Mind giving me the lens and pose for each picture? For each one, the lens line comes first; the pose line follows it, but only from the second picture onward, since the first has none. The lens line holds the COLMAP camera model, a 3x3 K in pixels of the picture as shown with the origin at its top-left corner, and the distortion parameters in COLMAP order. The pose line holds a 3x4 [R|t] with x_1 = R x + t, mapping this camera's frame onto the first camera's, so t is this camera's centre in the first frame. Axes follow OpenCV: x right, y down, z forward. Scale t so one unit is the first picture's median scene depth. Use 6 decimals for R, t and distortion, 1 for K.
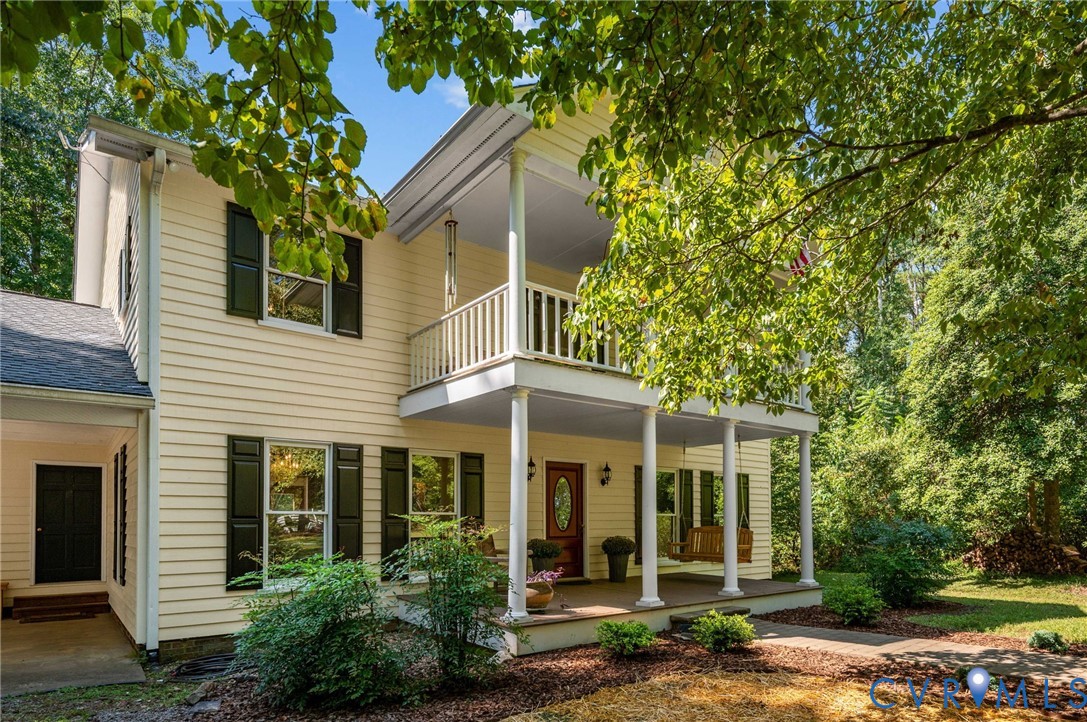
lens RADIAL K [[1891.1, 0, 543.3], [0, 1891.1, 390.7], [0, 0, 1]] dist [0.108460, -0.031058]
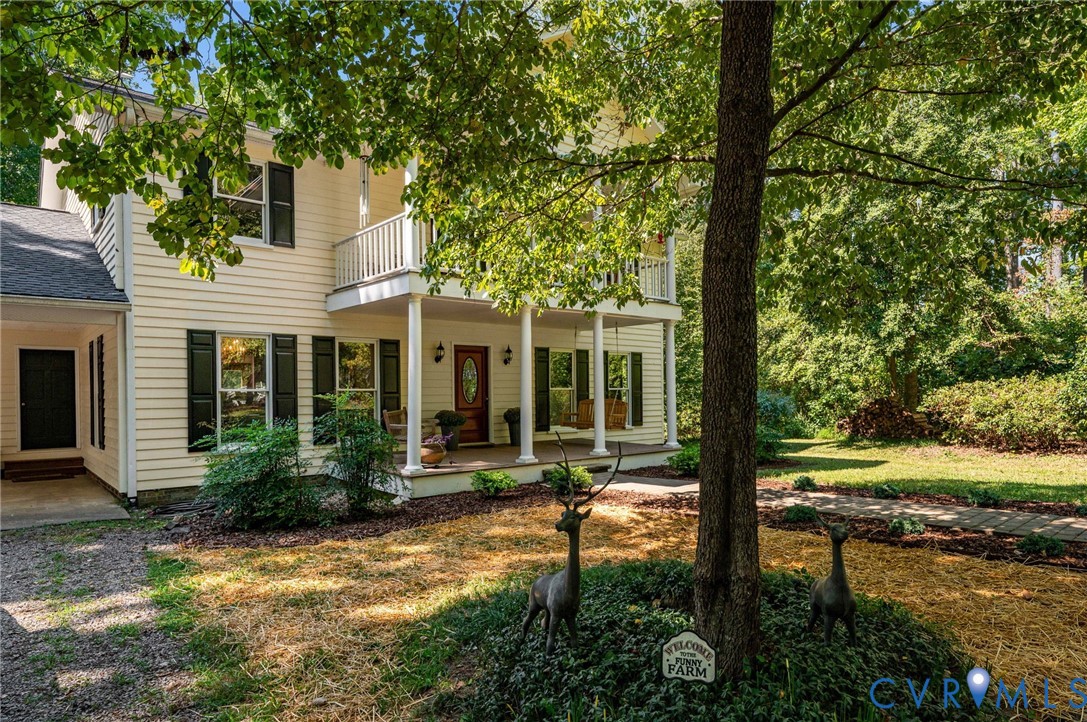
lens RADIAL K [[1891.1, 0, 543.3], [0, 1891.1, 390.7], [0, 0, 1]] dist [0.108460, -0.031058]
pose [[0.999624, -0.005769, 0.026803, 0.031638], [0.003931, 0.997669, 0.068123, -0.018383], [-0.027134, -0.067992, 0.997317, -0.233533]]
